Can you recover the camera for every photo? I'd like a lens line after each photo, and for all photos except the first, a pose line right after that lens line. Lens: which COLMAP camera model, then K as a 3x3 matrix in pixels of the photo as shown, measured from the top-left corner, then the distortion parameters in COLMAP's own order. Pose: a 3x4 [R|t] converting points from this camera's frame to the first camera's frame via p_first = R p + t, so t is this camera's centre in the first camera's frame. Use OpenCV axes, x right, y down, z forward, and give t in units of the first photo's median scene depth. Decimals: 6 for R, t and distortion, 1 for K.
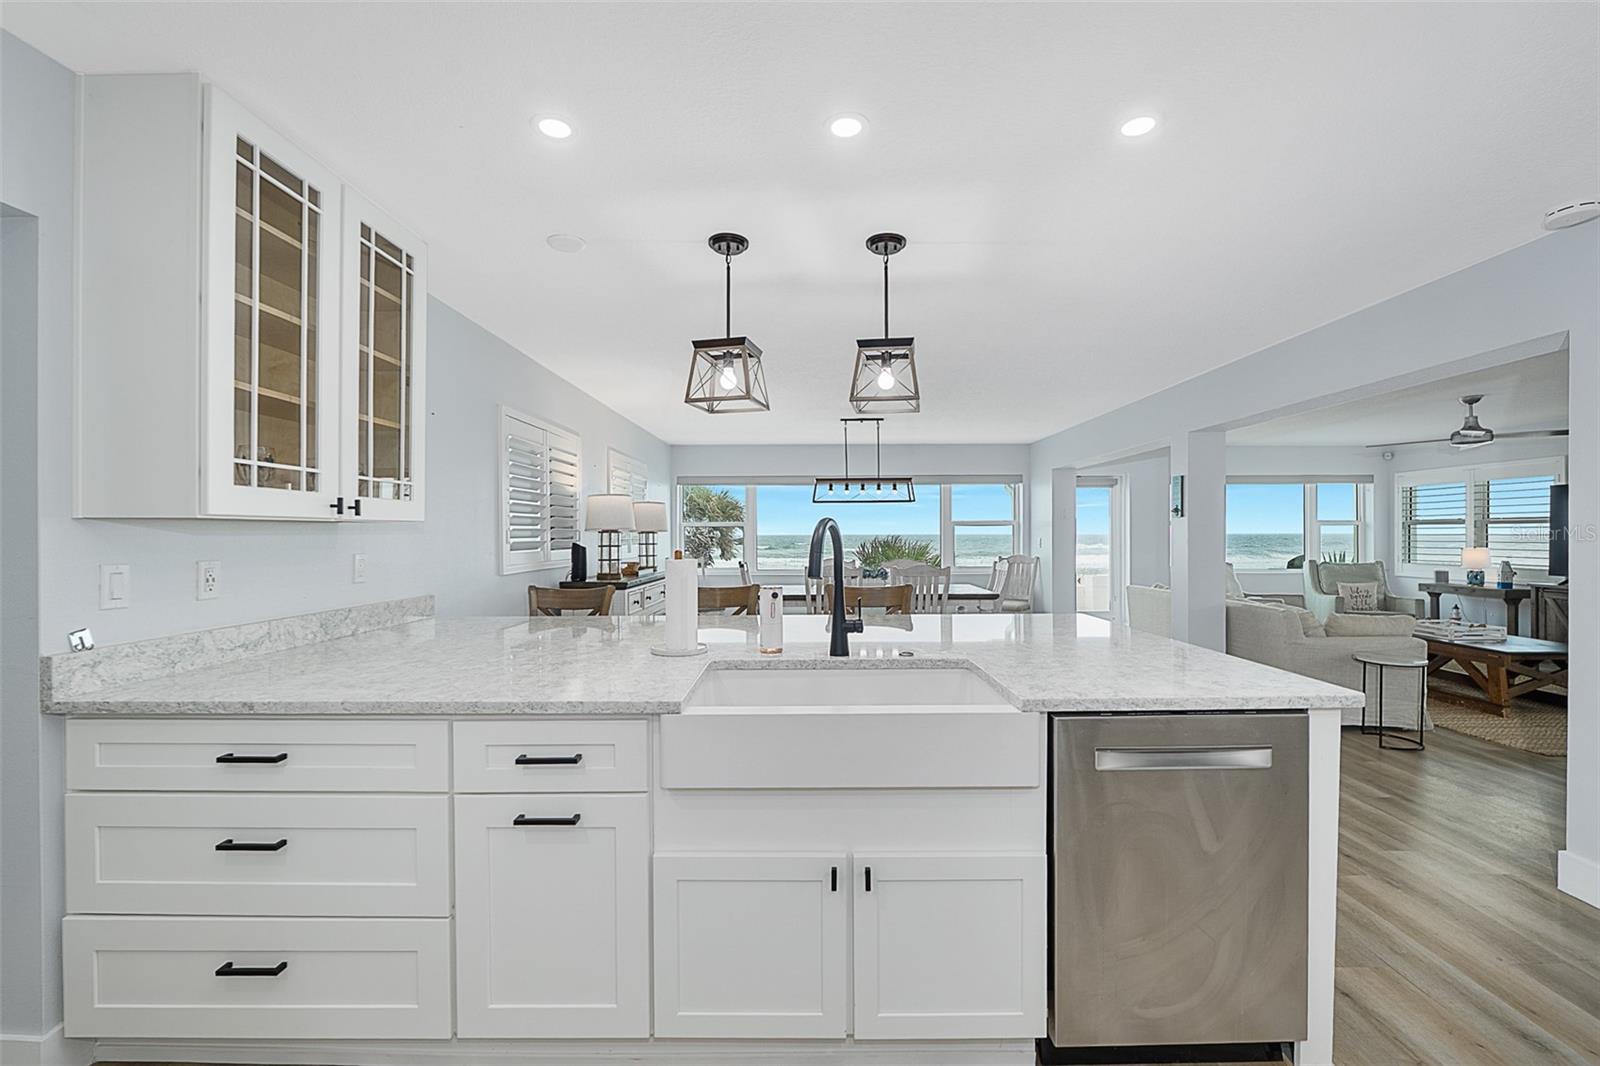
lens RADIAL K [[661.6, 0, 809.6], [0, 661.6, 533.6], [0, 0, 1]] dist [-0.010335, 0.000033]
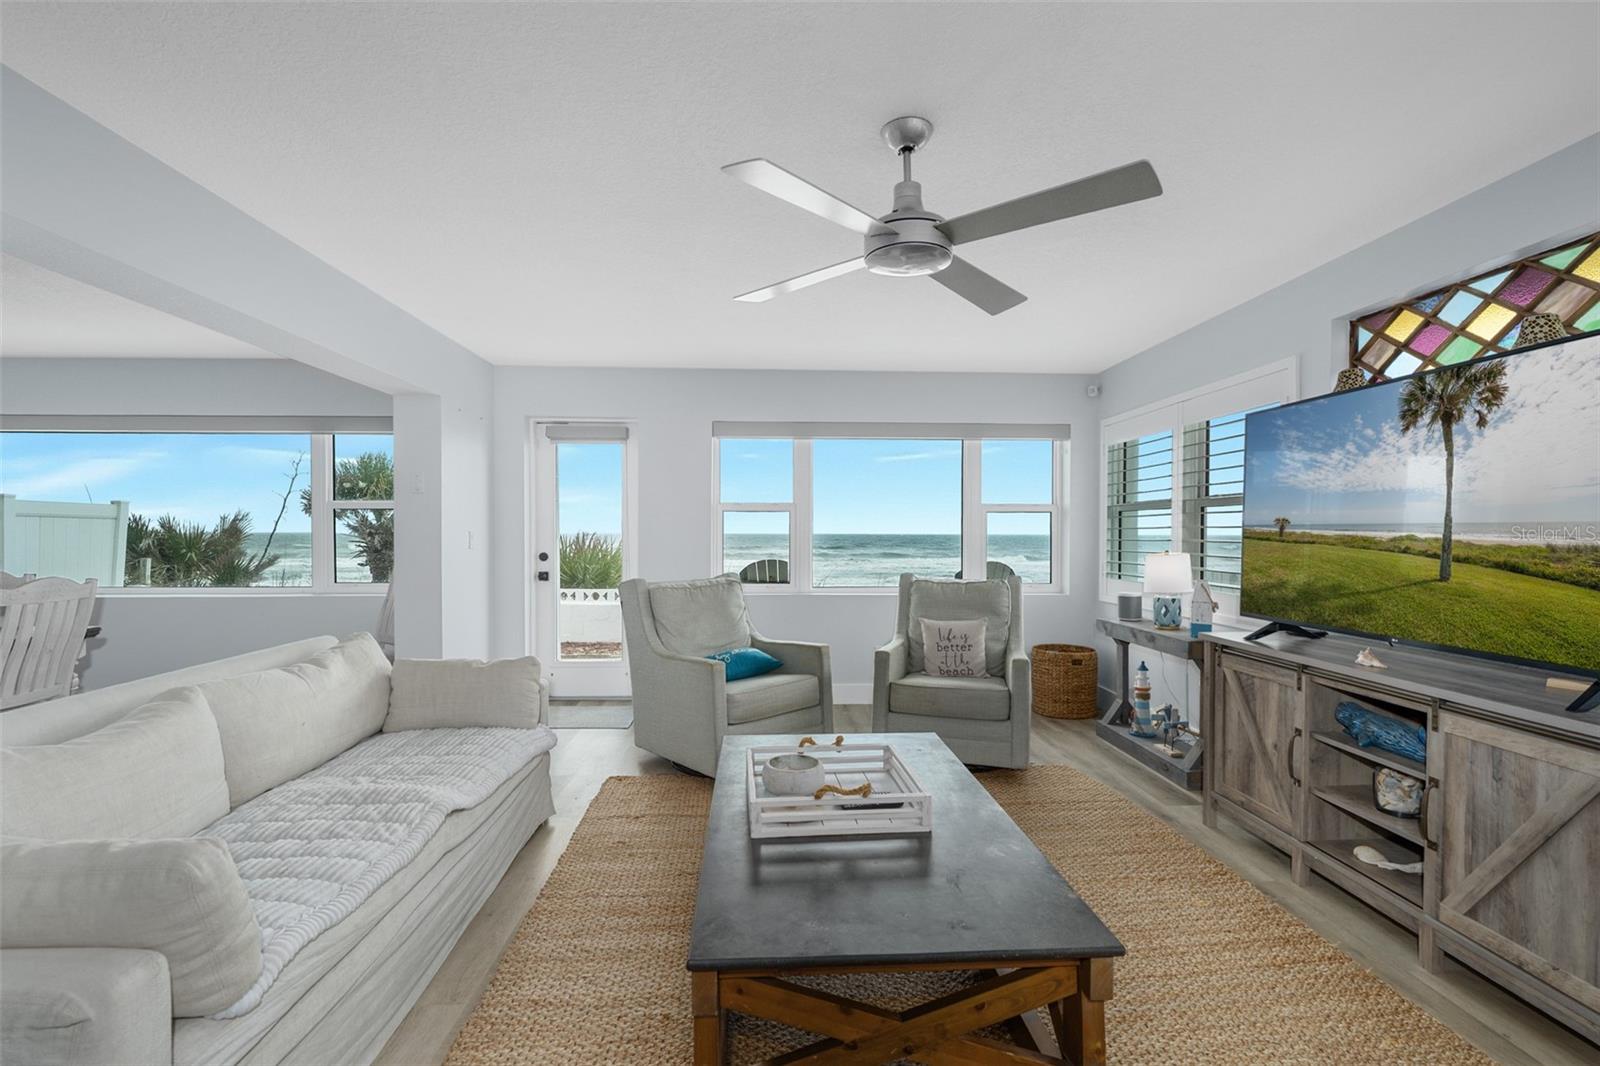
lens RADIAL K [[725.4, 0, 793.0], [0, 725.4, 541.0], [0, 0, 1]] dist [-0.002523, -0.000097]
pose [[0.998410, 0.002526, 0.056312, 0.819255], [-0.003231, 0.999917, 0.012433, 0.007909], [-0.056276, -0.012595, 0.998336, 0.536175]]
